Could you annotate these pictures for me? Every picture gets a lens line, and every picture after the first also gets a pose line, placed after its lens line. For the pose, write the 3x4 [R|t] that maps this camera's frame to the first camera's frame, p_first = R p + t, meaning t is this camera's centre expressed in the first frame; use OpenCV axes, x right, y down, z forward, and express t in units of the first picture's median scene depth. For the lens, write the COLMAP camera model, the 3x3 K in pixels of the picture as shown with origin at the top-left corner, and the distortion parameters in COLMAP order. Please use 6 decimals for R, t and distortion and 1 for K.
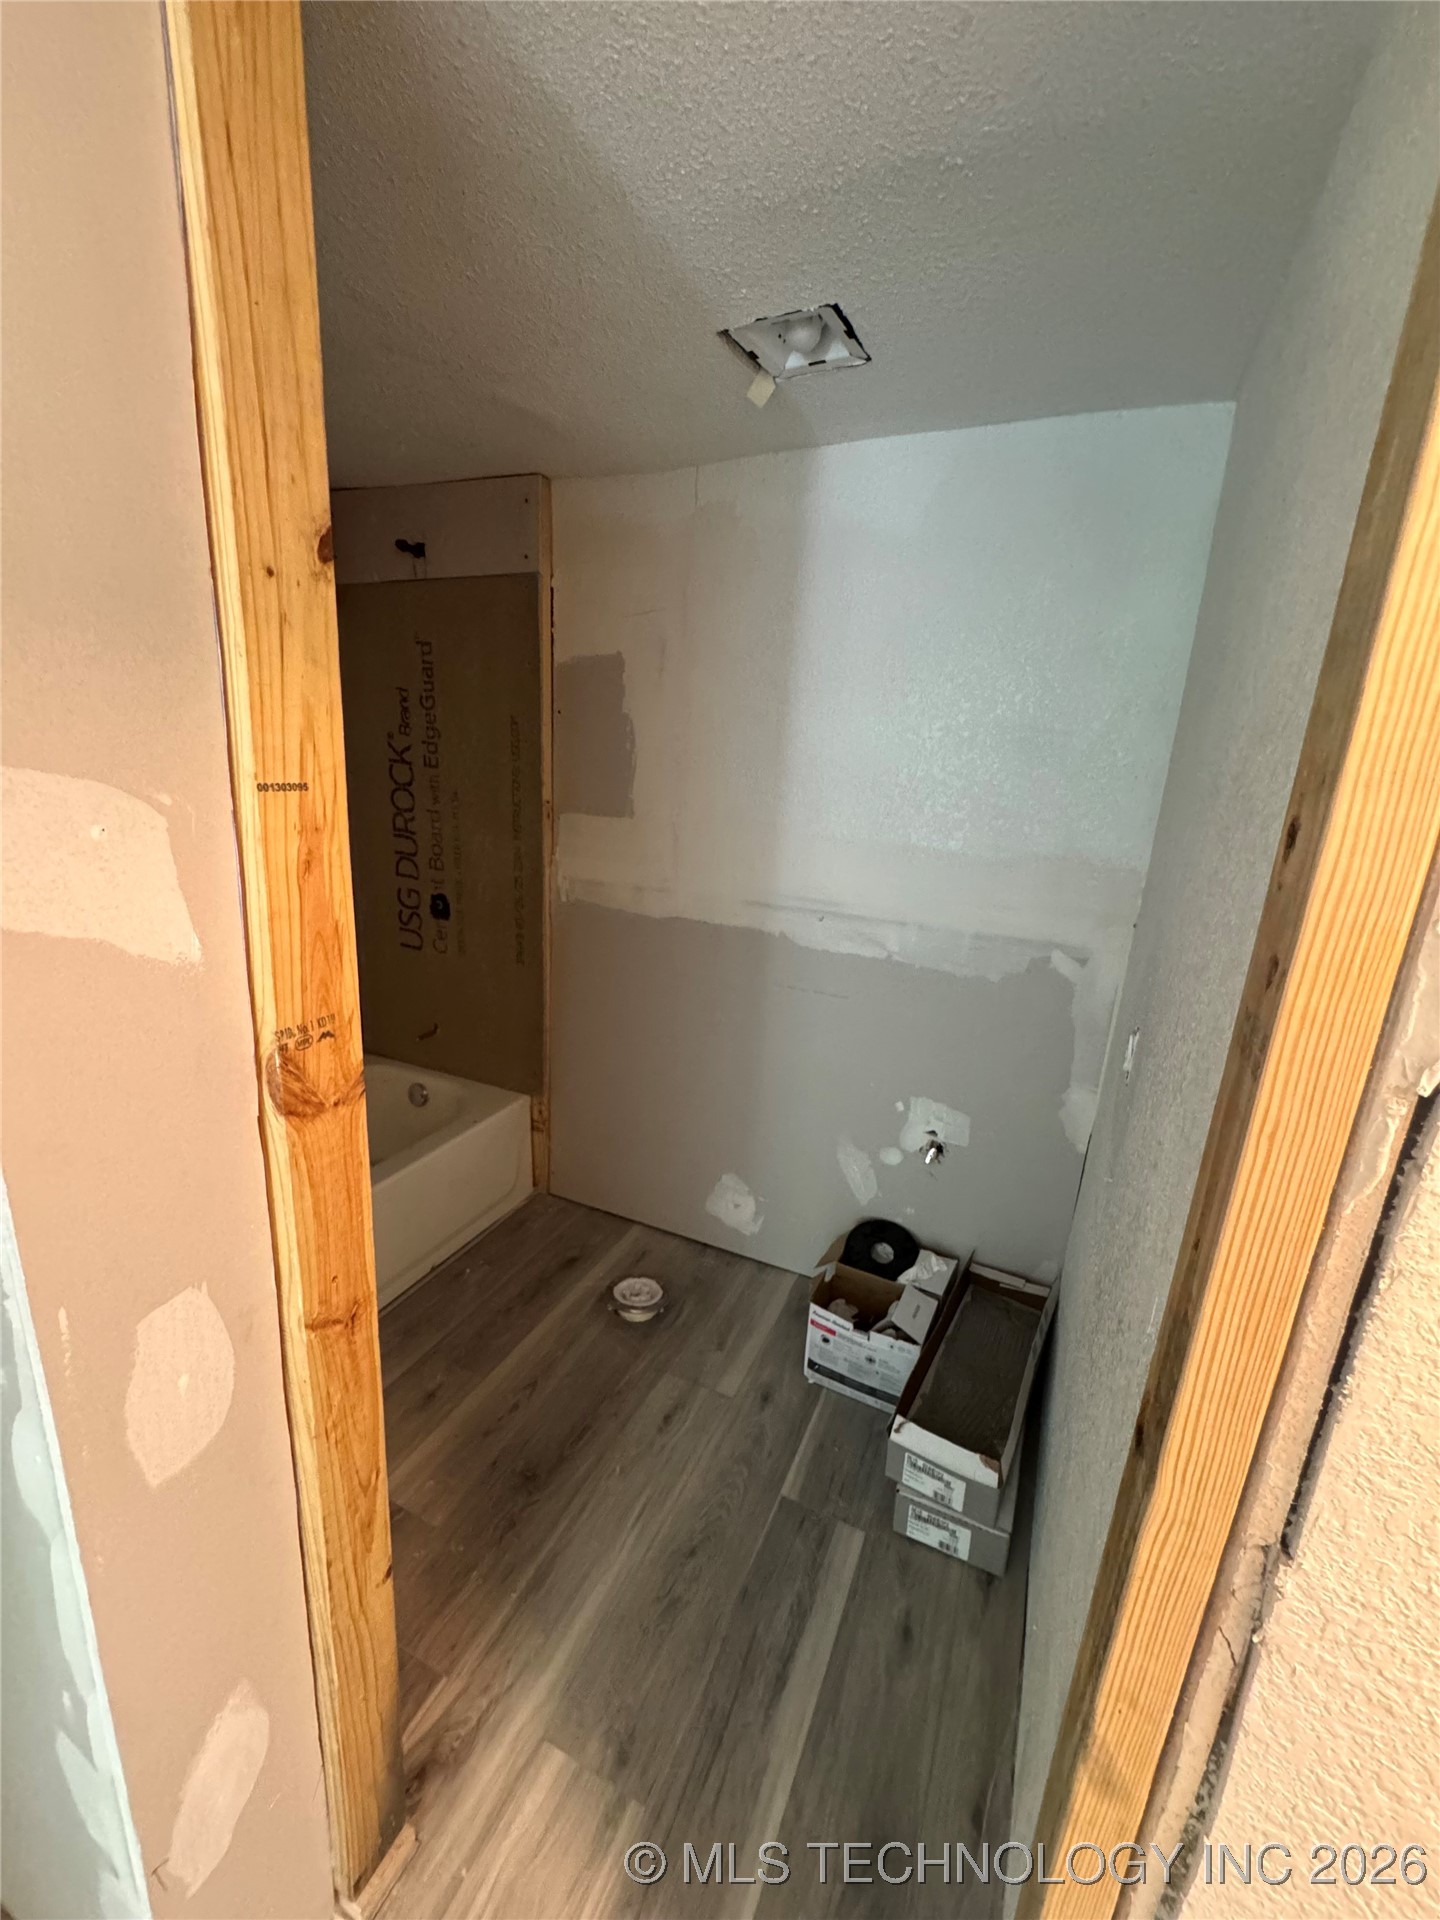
lens RADIAL K [[772.8, 0, 720.0], [0, 772.8, 960.0], [0, 0, 1]] dist [-0.002293, -0.000052]
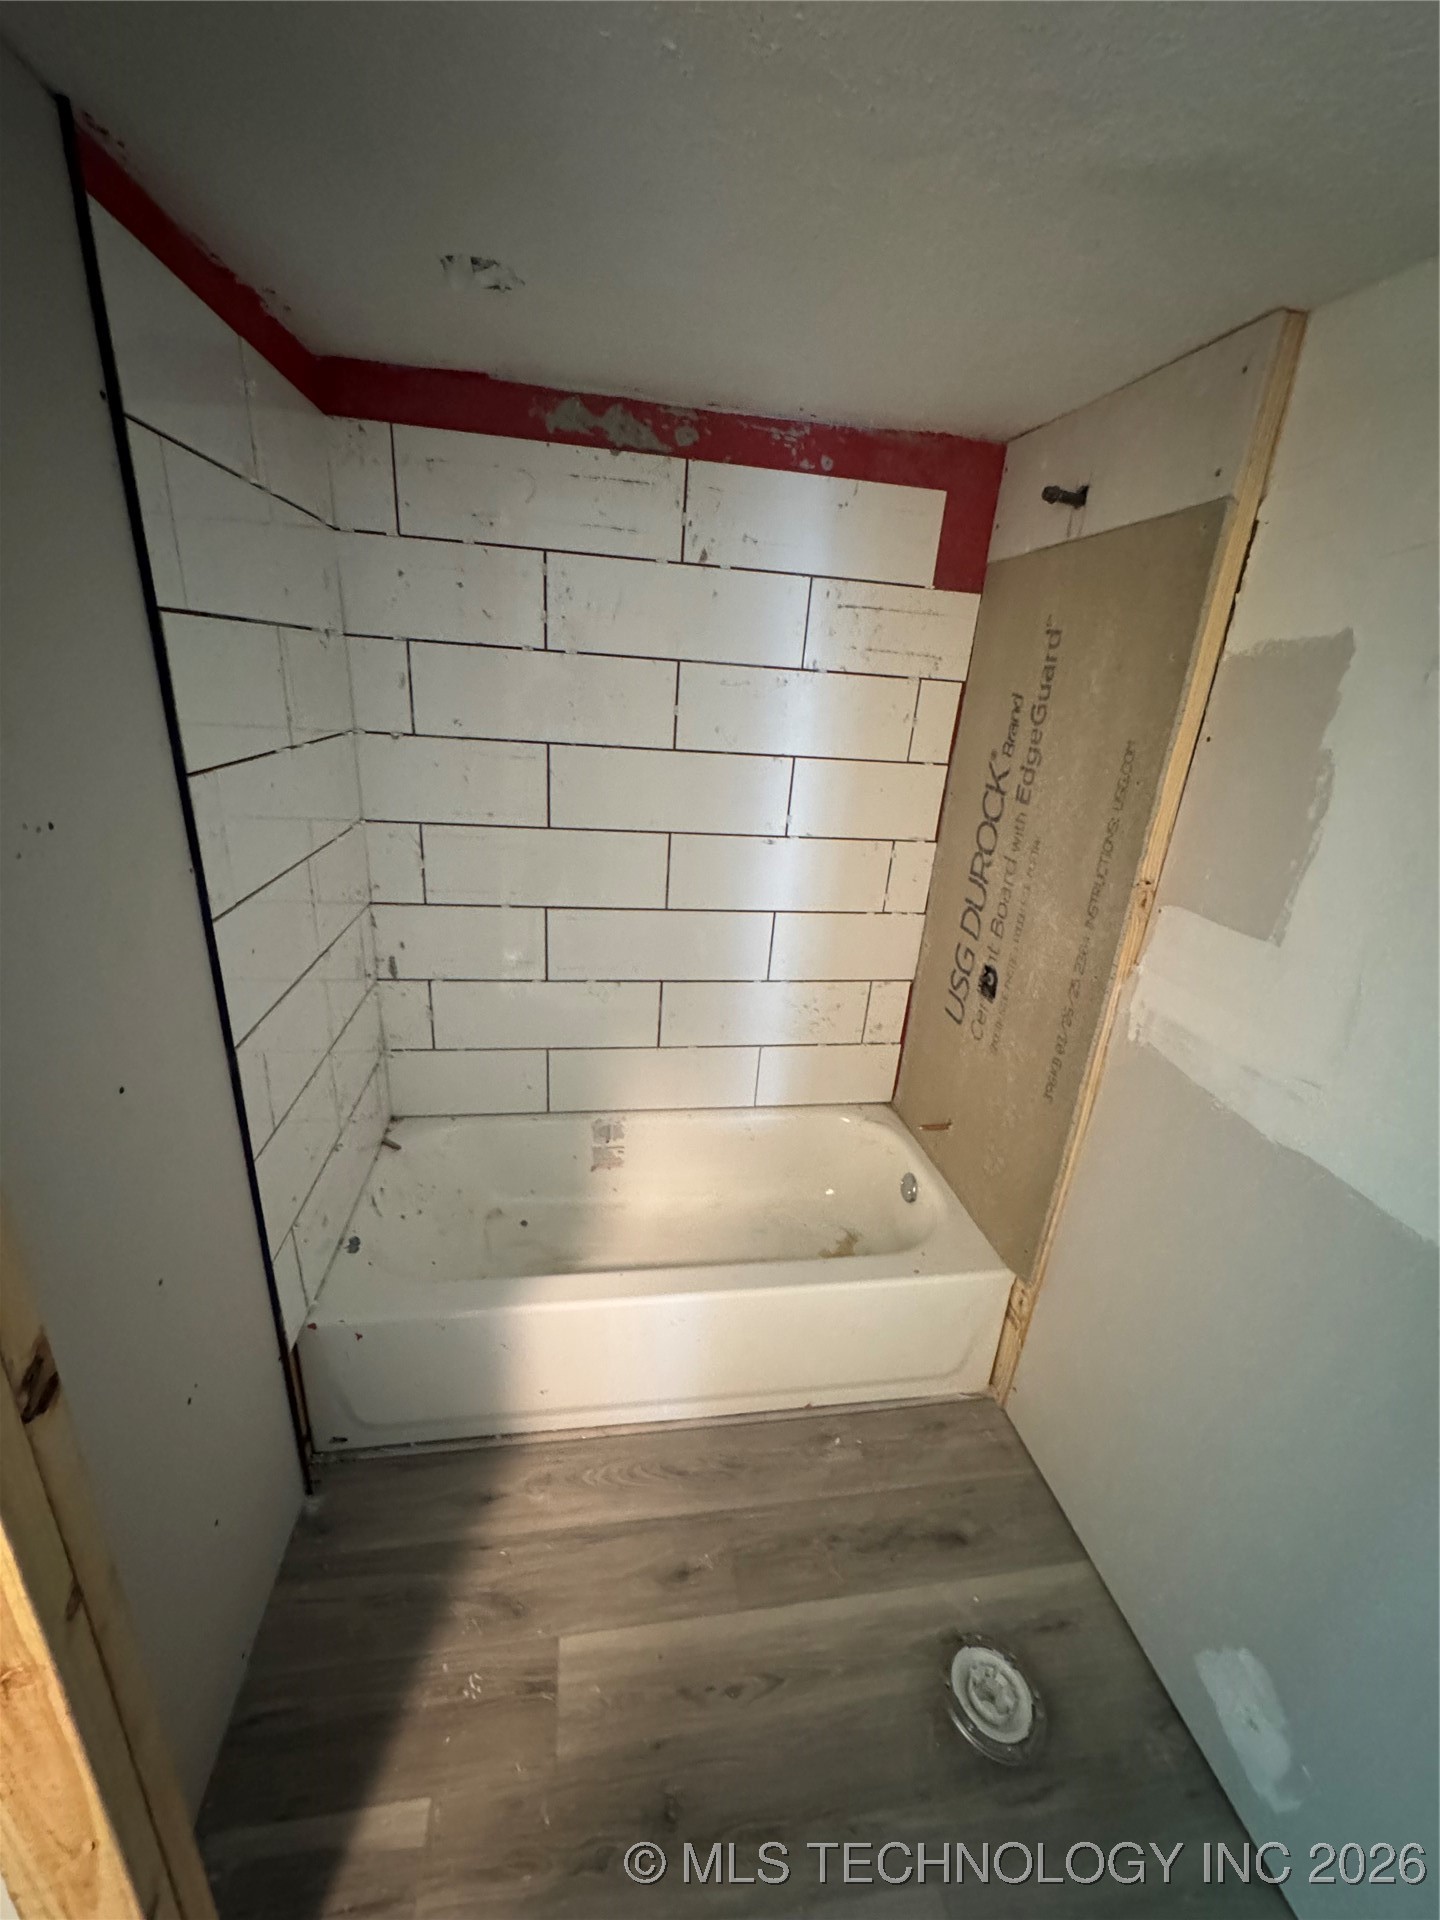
lens RADIAL K [[768.9, 0, 720.0], [0, 768.9, 960.0], [0, 0, 1]] dist [-0.003988, 0.000681]
pose [[0.557250, 0.273165, -0.784126, 0.081632], [-0.252597, 0.955350, 0.153302, -0.146410], [0.790991, 0.112641, 0.601369, 0.351474]]
